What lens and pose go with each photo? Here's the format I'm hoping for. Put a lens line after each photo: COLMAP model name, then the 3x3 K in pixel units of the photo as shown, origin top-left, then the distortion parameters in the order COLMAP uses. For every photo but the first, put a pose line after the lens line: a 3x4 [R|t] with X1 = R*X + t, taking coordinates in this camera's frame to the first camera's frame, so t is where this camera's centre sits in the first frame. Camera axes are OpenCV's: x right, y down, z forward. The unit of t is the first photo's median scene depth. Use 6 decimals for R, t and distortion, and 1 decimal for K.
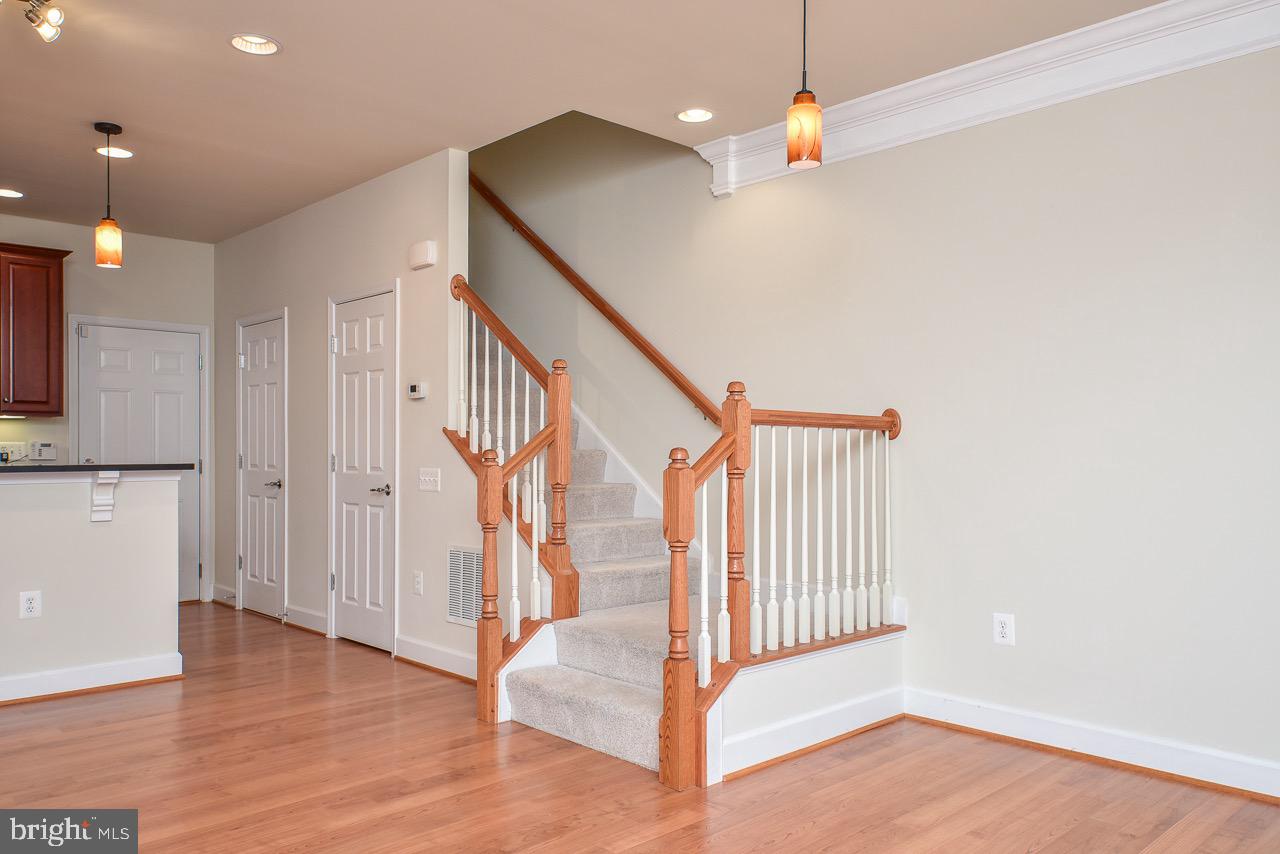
lens RADIAL K [[946.0, 0, 640.6], [0, 946.0, 443.4], [0, 0, 1]] dist [0.040487, -0.044516]
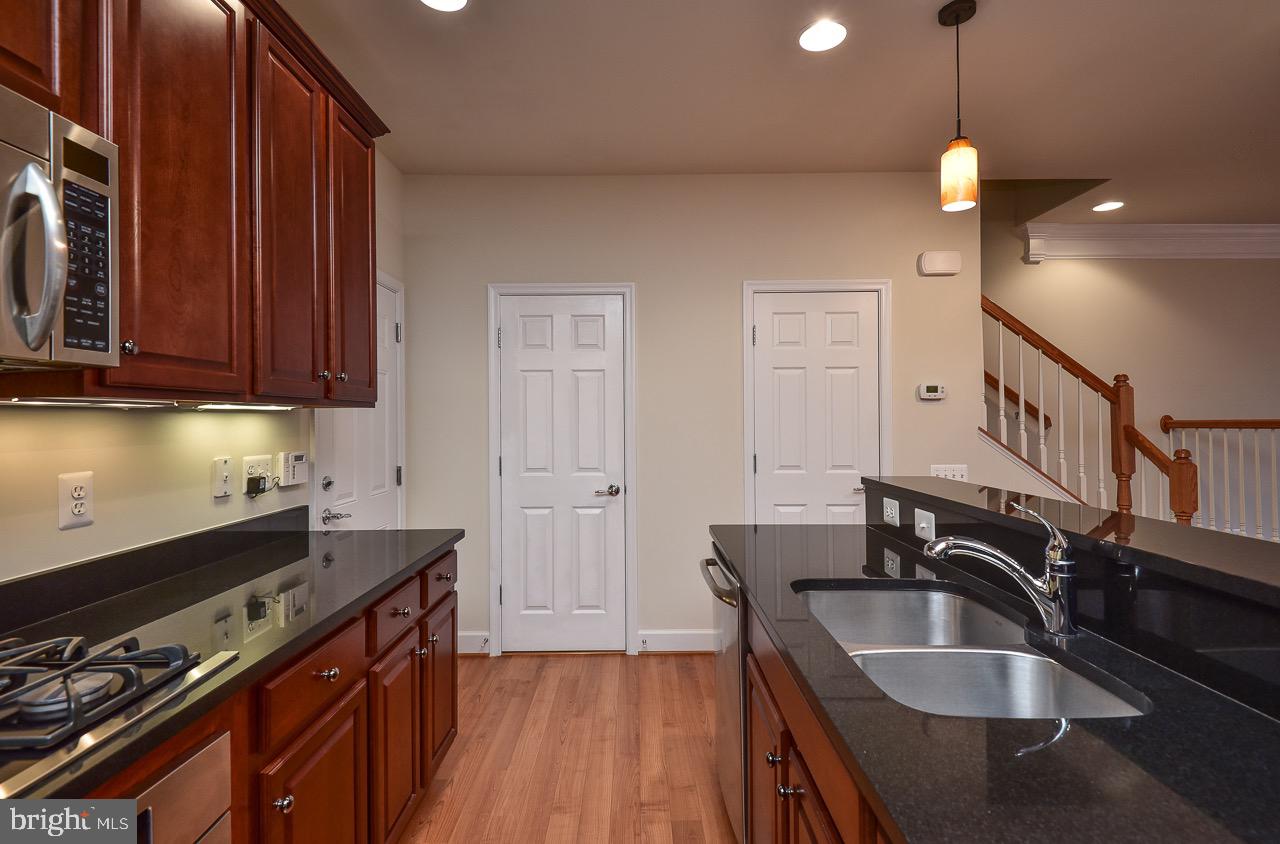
lens RADIAL K [[594.4, 0, 649.4], [0, 594.4, 415.7], [0, 0, 1]] dist [0.055697, -0.017938]
pose [[0.686703, 0.001733, 0.726936, -1.303954], [0.003144, 0.999981, -0.005354, -0.035708], [-0.726932, 0.005962, 0.686684, 1.074975]]
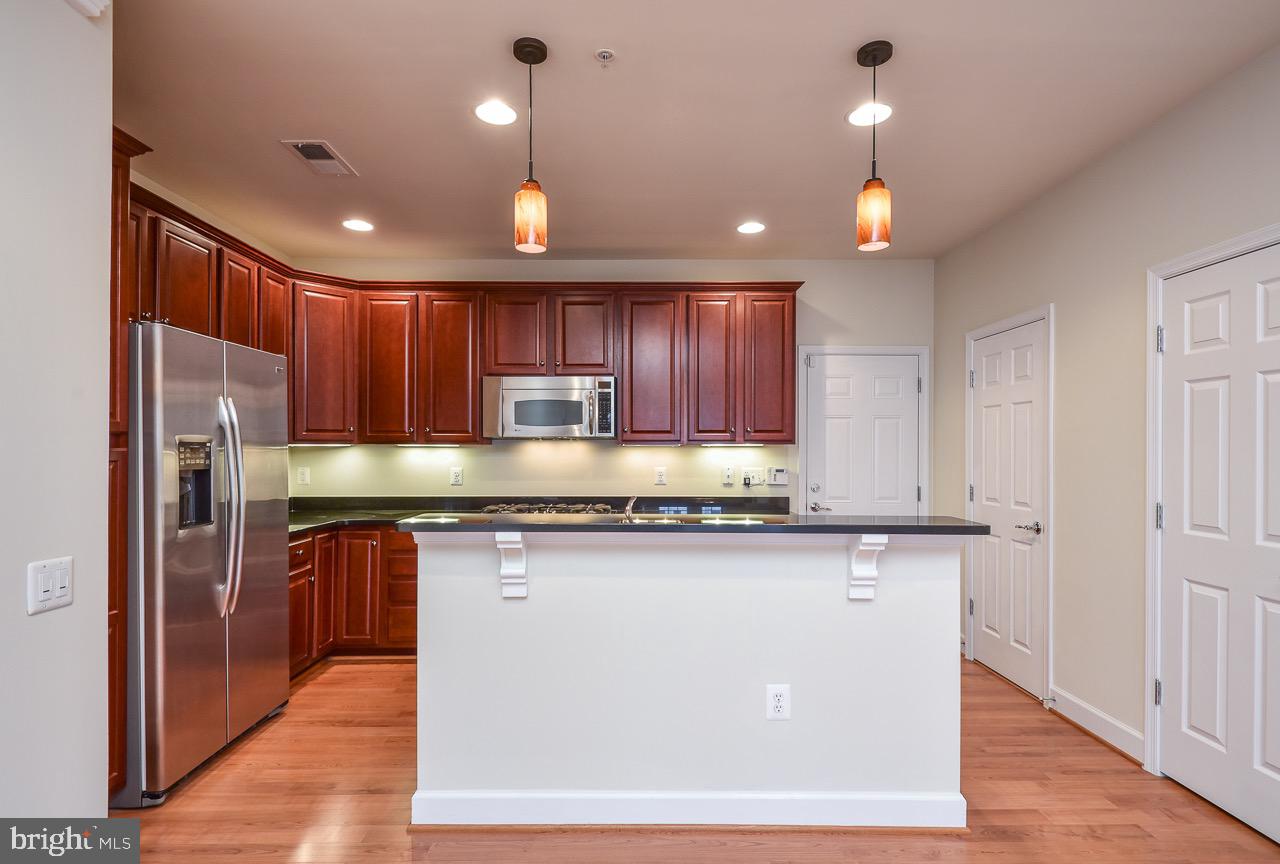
lens RADIAL K [[634.3, 0, 636.8], [0, 634.3, 447.4], [0, 0, 1]] dist [0.014146, -0.000556]
pose [[0.727927, 0.002403, -0.685651, -0.445954], [-0.001623, 0.999997, 0.001781, -0.044511], [0.685653, -0.000184, 0.727929, 0.659479]]
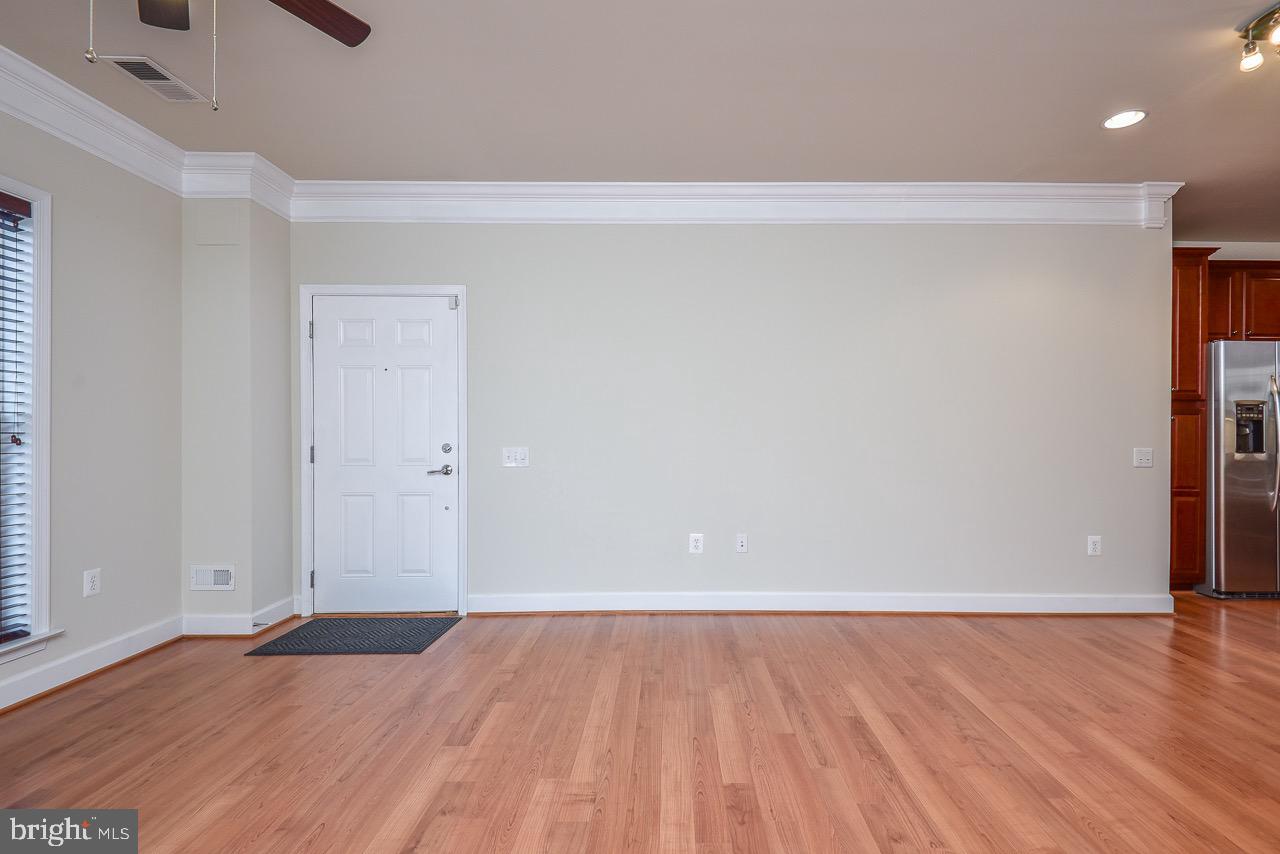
lens RADIAL K [[604.8, 0, 669.8], [0, 604.8, 431.2], [0, 0, 1]] dist [0.021711, -0.013949]
pose [[-0.687051, -0.000157, -0.726609, 0.311668], [-0.001135, 0.999999, 0.000857, 0.003094], [0.726608, 0.001413, -0.687051, 0.833260]]
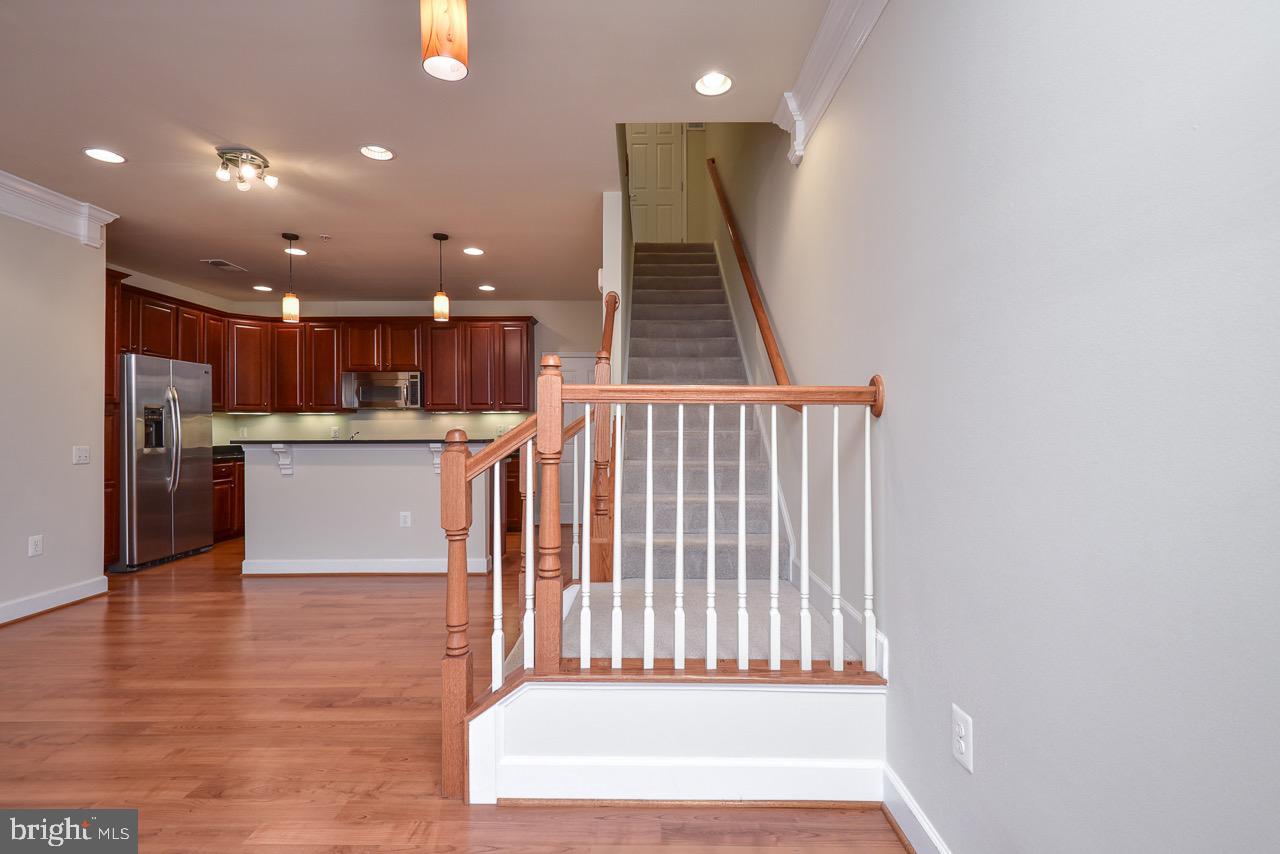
lens RADIAL K [[595.6, 0, 645.0], [0, 595.6, 423.9], [0, 0, 1]] dist [0.040683, -0.026698]
pose [[0.716462, -0.007680, -0.697583, 0.527260], [0.006163, 0.999970, -0.004679, 0.002424], [0.697598, -0.000947, 0.716488, 0.626493]]
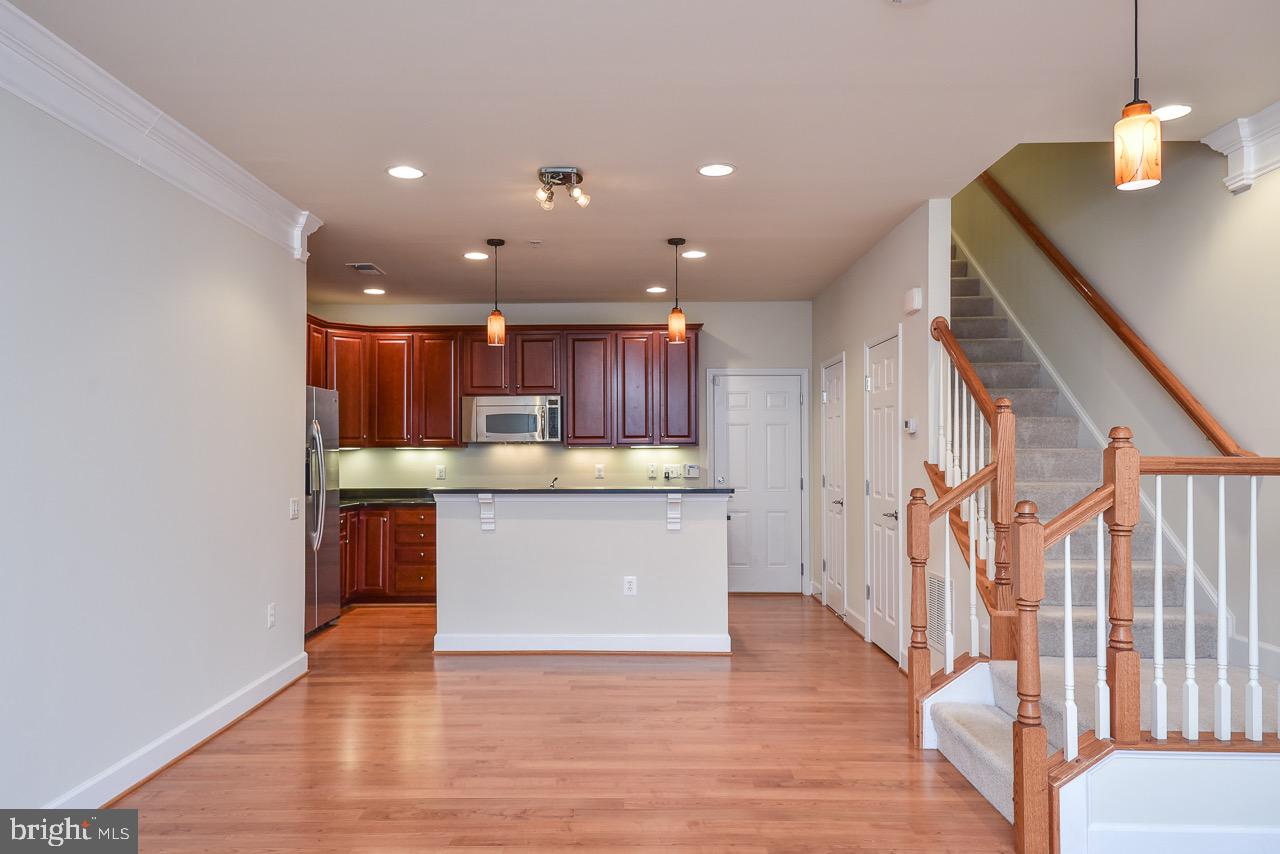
lens RADIAL K [[876.5, 0, 626.9], [0, 876.5, 438.8], [0, 0, 1]] dist [0.023879, -0.002837]
pose [[0.710735, -0.010103, -0.703387, 0.337423], [0.003755, 0.999937, -0.010568, -0.044485], [0.703449, 0.004870, 0.710729, 0.077912]]
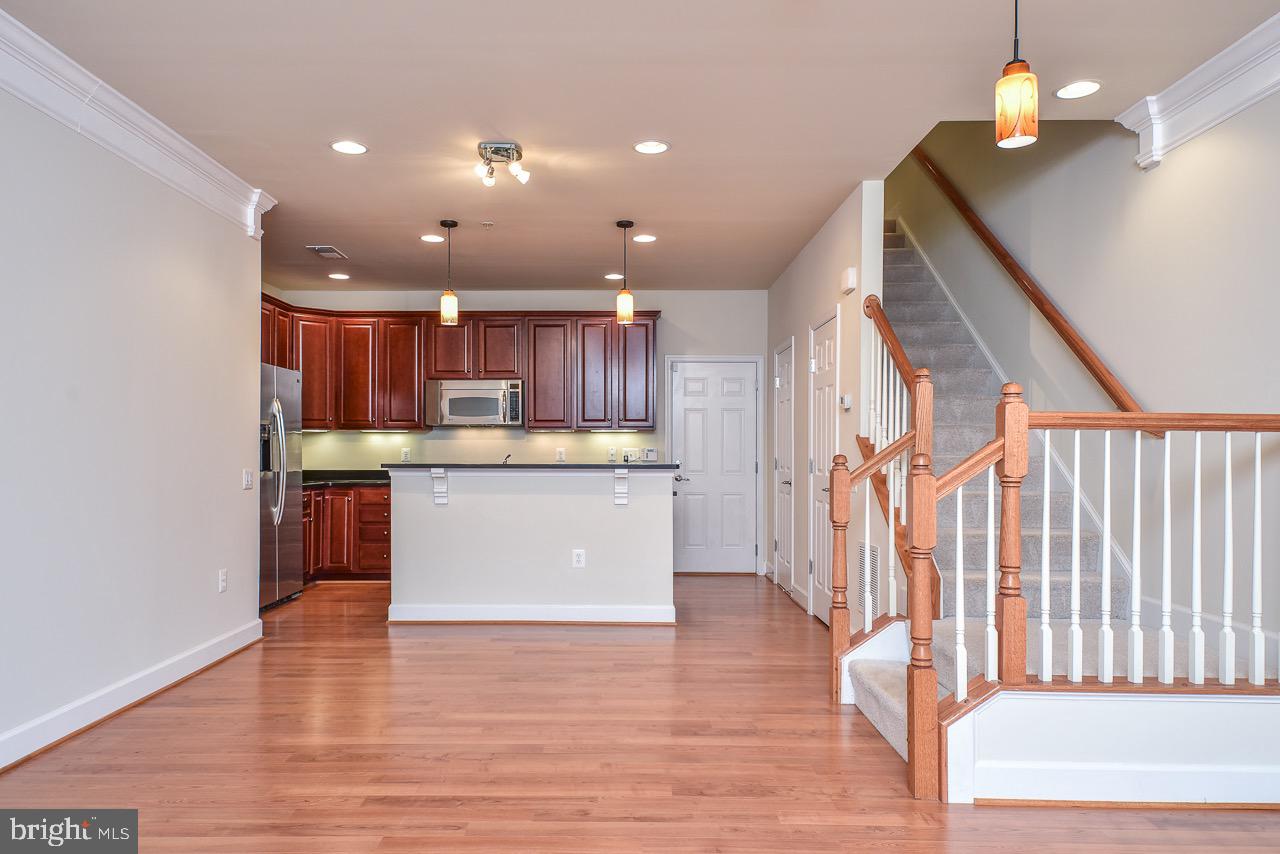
lens RADIAL K [[855.2, 0, 618.5], [0, 855.2, 450.1], [0, 0, 1]] dist [0.021830, -0.003822]
pose [[0.713786, 0.001417, -0.700362, 0.394863], [-0.000894, 0.999999, 0.001113, 0.000086], [0.700363, -0.000168, 0.713787, 0.121415]]
